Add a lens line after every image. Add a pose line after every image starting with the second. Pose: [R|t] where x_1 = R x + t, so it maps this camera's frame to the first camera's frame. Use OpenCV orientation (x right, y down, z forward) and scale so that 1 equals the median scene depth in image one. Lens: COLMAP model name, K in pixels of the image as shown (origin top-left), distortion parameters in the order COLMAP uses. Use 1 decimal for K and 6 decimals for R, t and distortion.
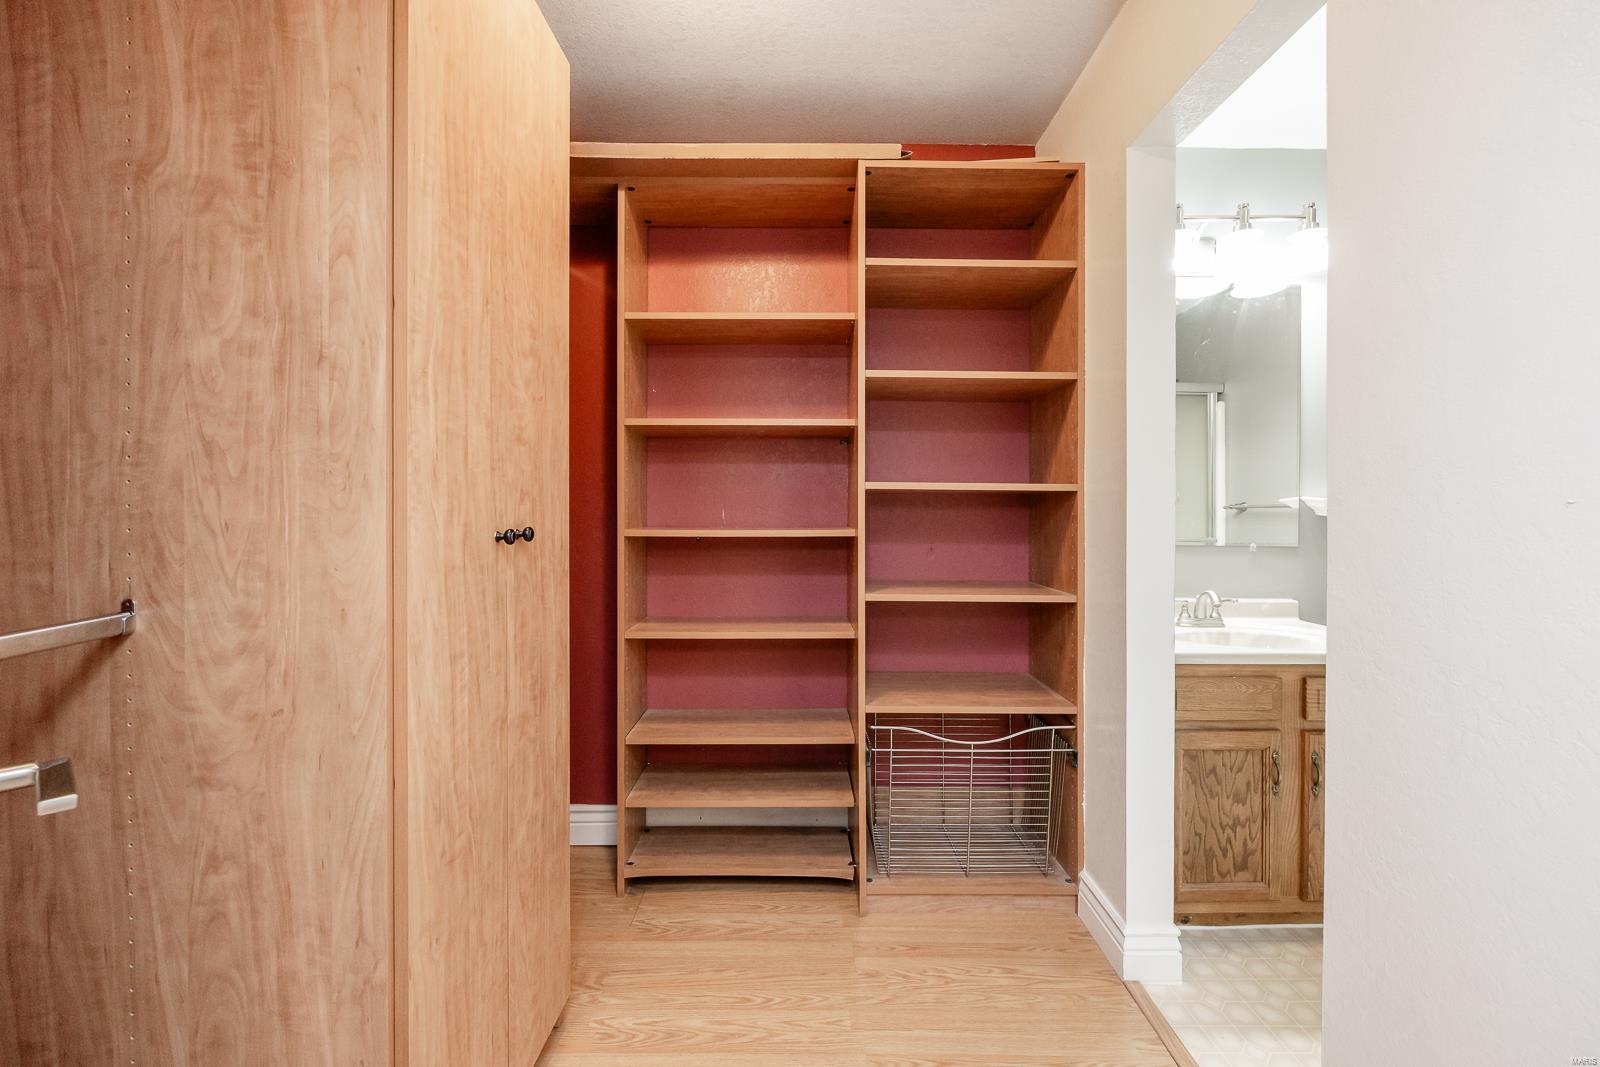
lens RADIAL K [[658.2, 0, 810.6], [0, 658.2, 526.0], [0, 0, 1]] dist [-0.001909, -0.000238]
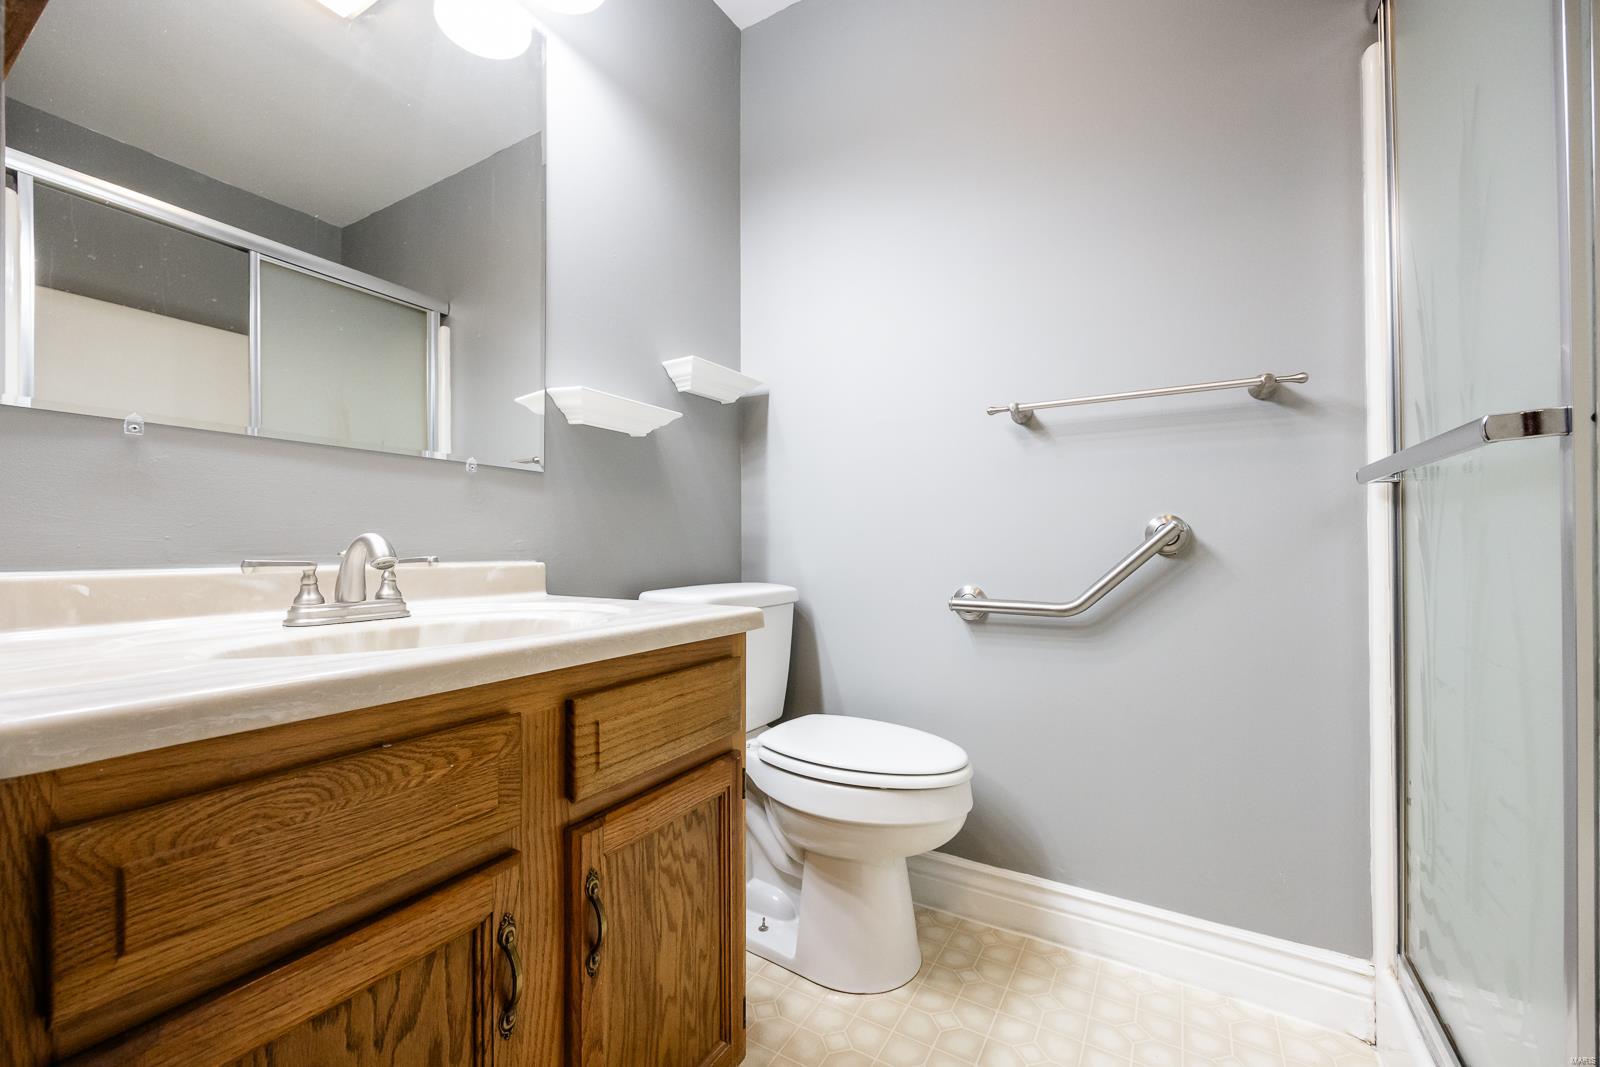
lens RADIAL K [[632.0, 0, 800.0], [0, 632.0, 533.5], [0, 0, 1]] dist [-0.000851, 0.000054]
pose [[0.508704, 0.012778, 0.860847, 0.478433], [0.017703, 0.999523, -0.025298, 0.137675], [-0.860759, 0.028109, 0.508235, 0.665602]]
